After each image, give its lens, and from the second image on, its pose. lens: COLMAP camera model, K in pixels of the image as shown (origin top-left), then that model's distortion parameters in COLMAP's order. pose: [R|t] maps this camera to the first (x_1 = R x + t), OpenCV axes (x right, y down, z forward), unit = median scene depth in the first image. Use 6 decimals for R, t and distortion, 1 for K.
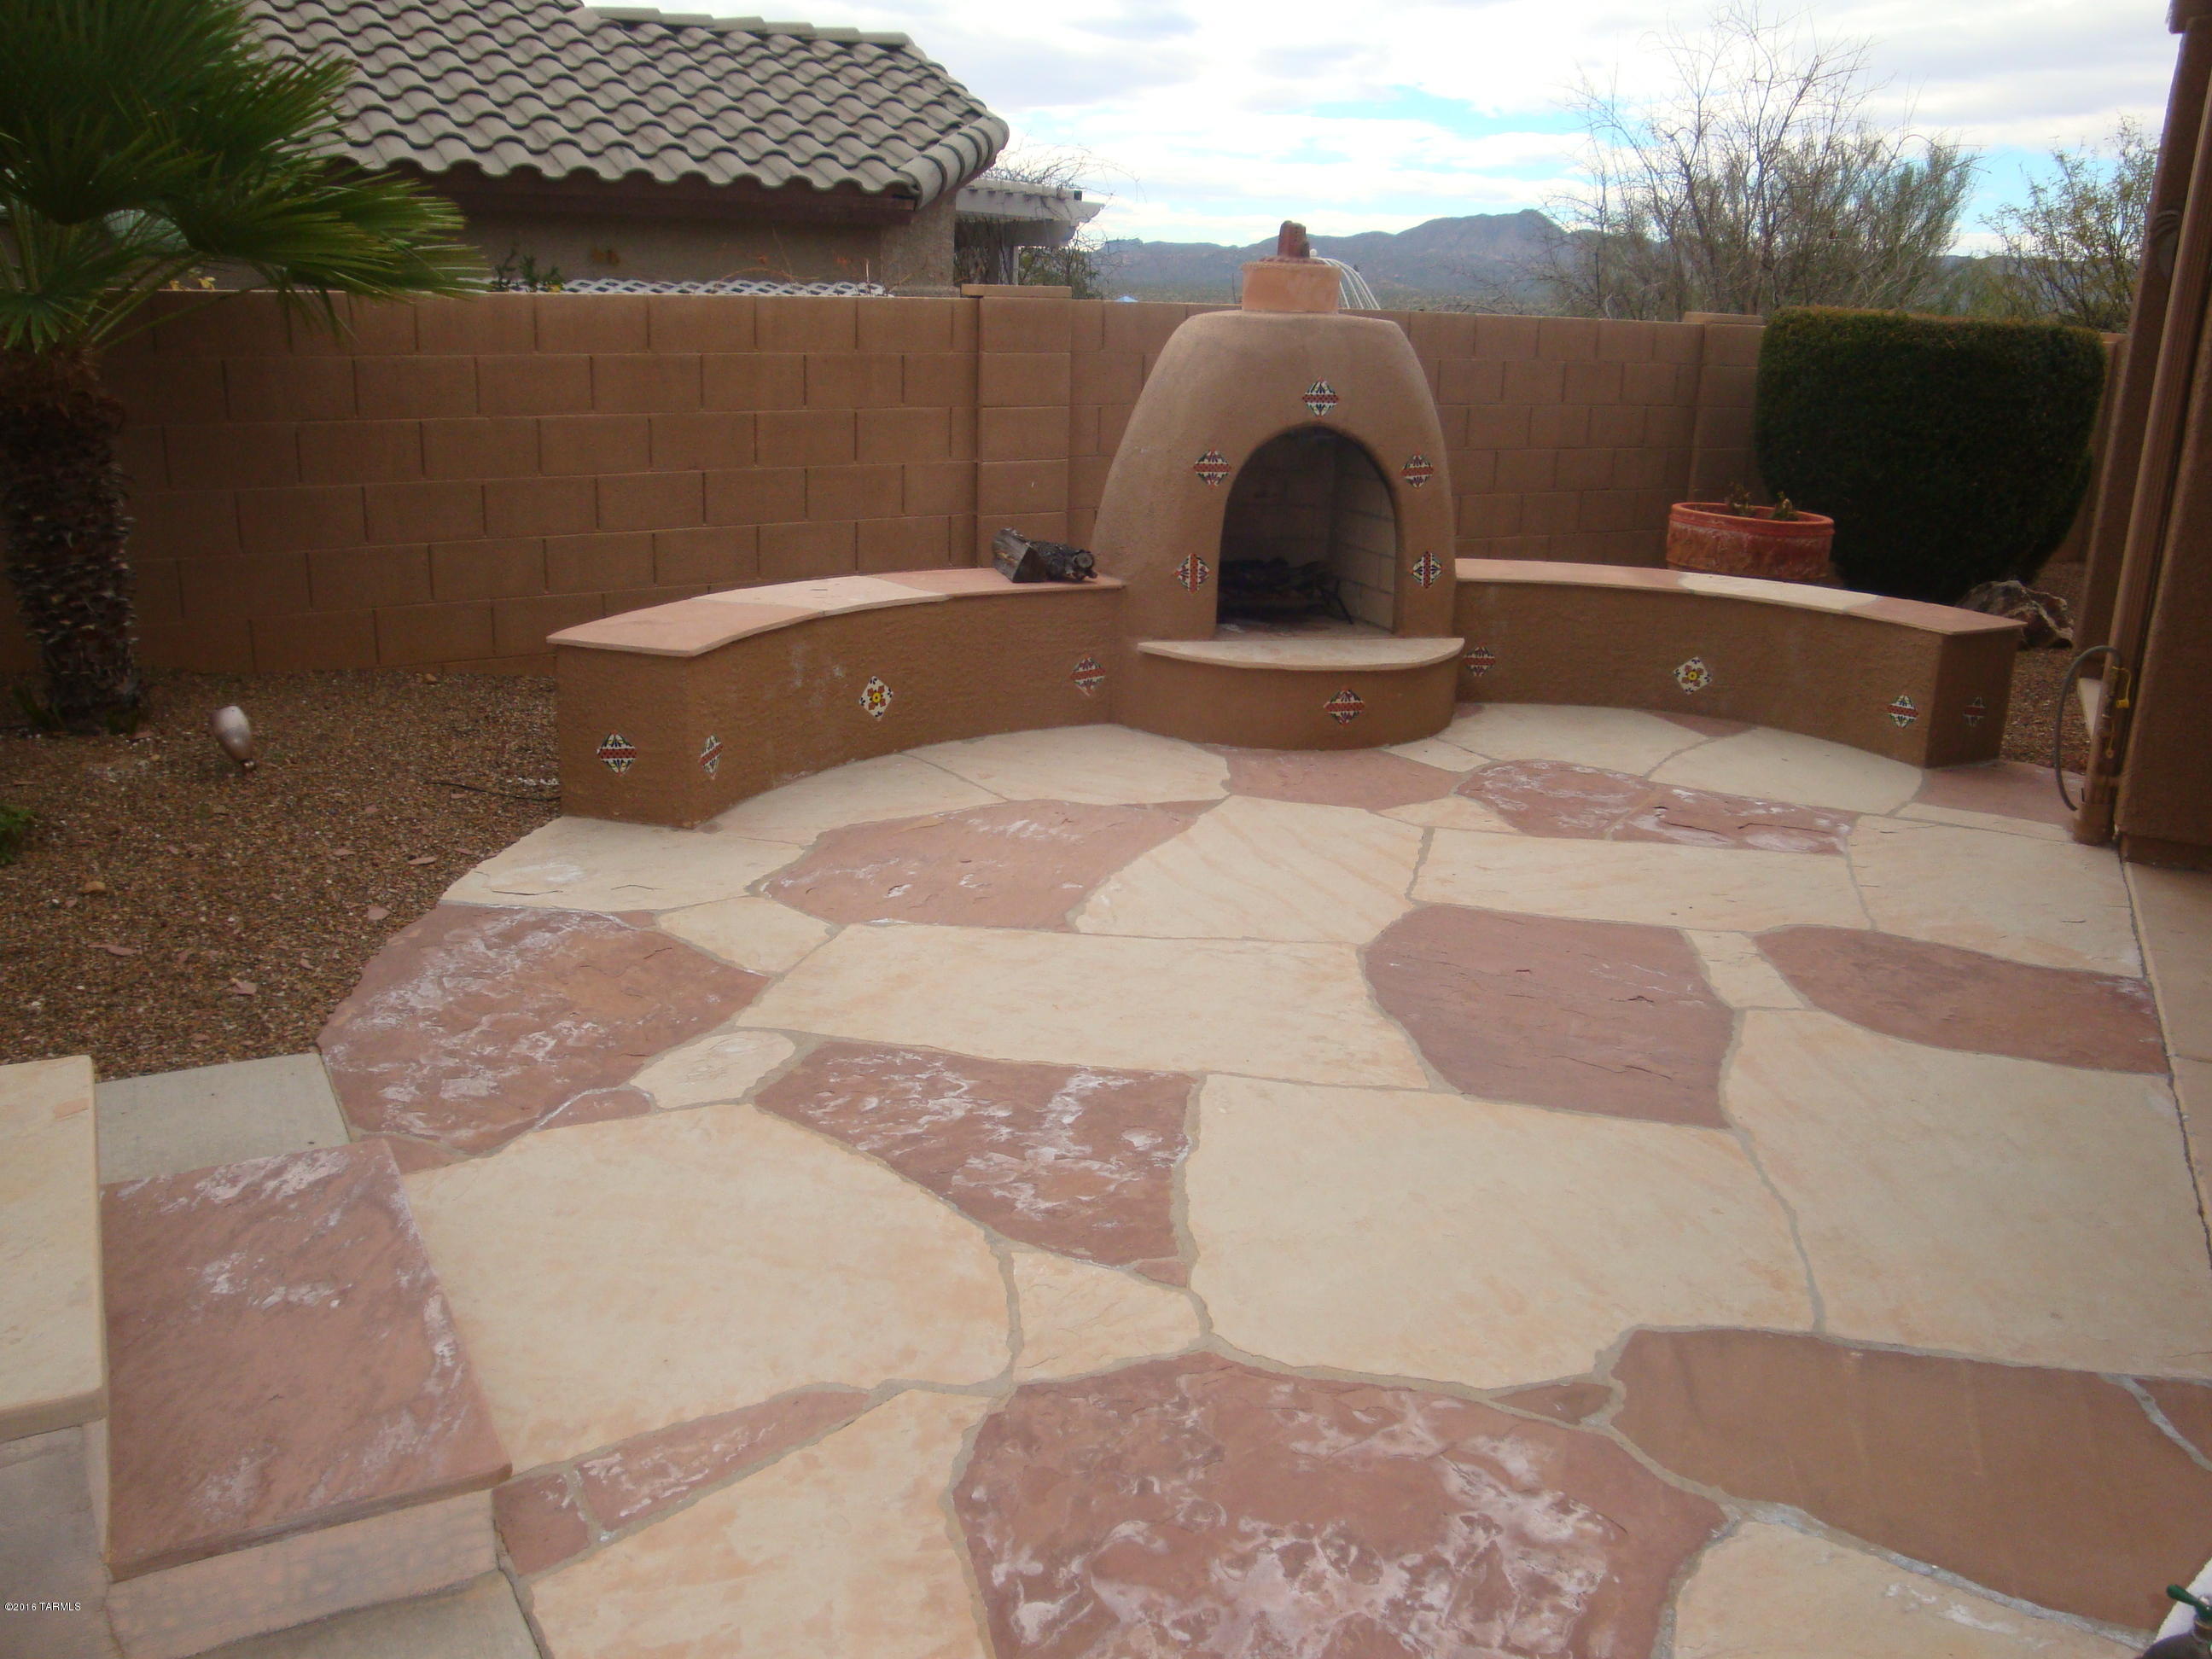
lens RADIAL K [[1866.2, 0, 1112.6], [0, 1866.2, 836.5], [0, 0, 1]] dist [-0.155091, 0.158838]
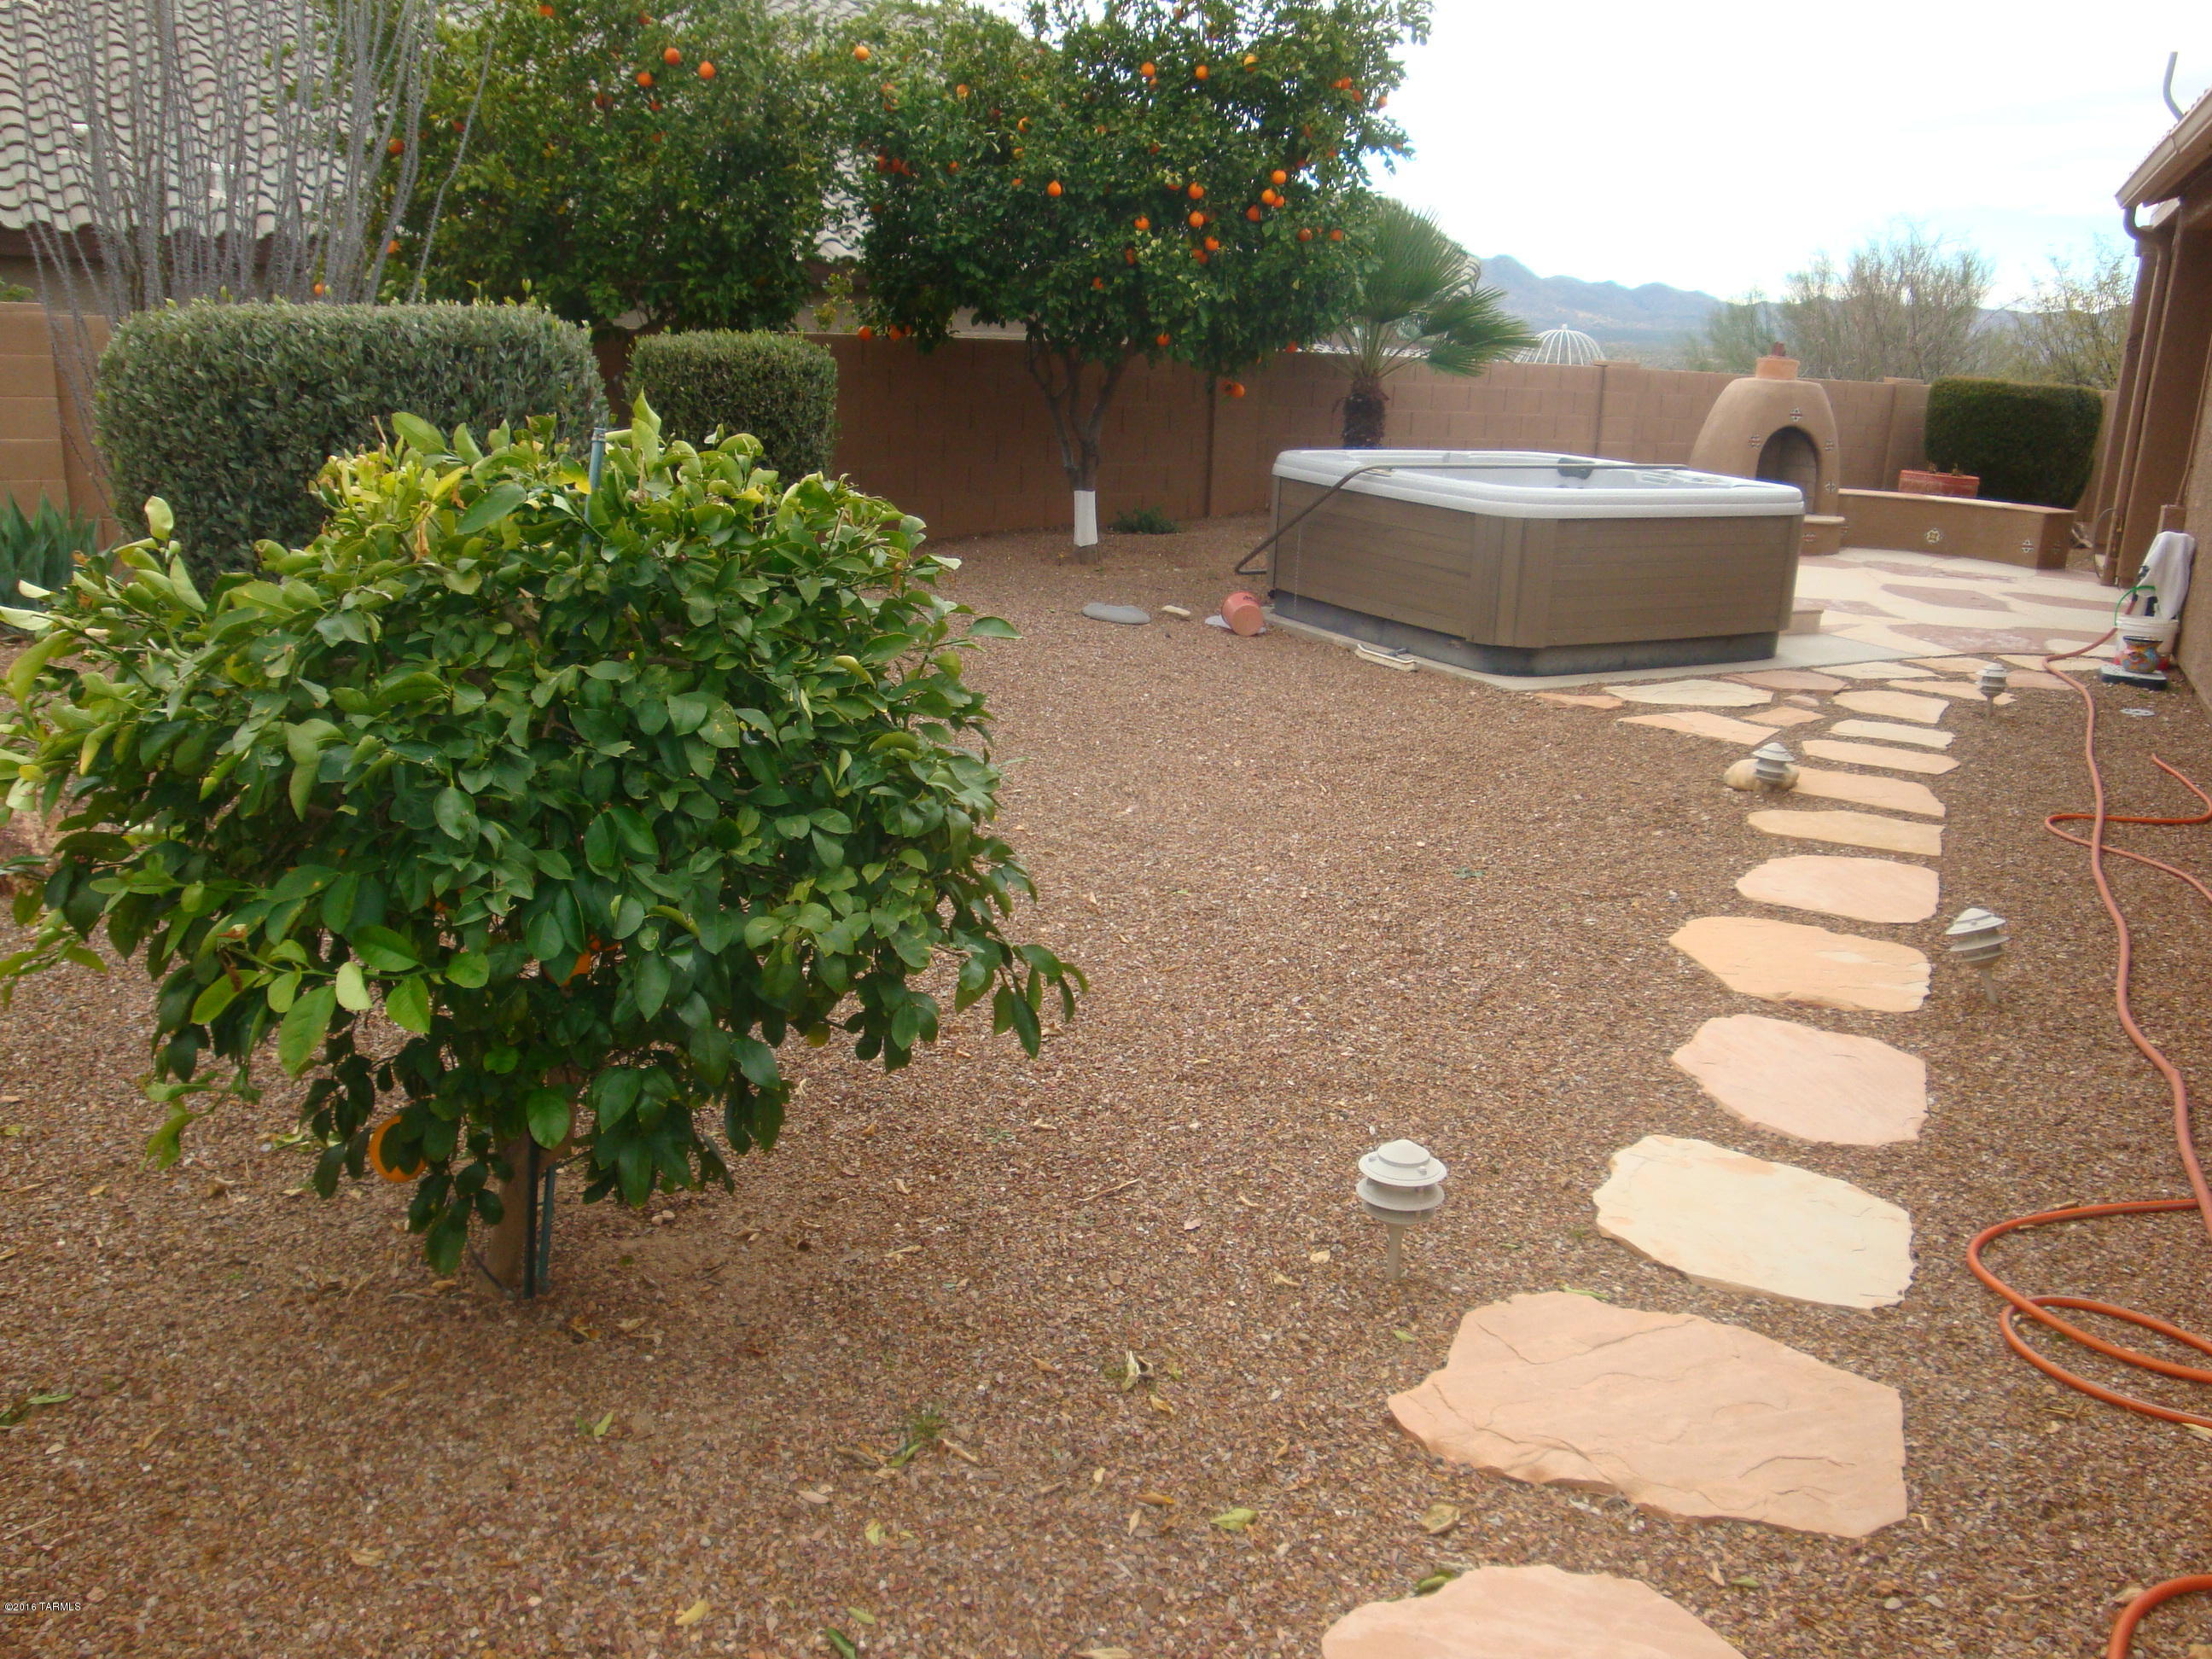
lens RADIAL K [[1866.2, 0, 1112.6], [0, 1866.2, 836.5], [0, 0, 1]] dist [-0.155091, 0.158838]
pose [[0.999922, 0.001360, 0.012391, -0.605034], [-0.001036, 0.999658, -0.026119, 0.284625], [-0.012423, 0.026104, 0.999582, -1.026233]]
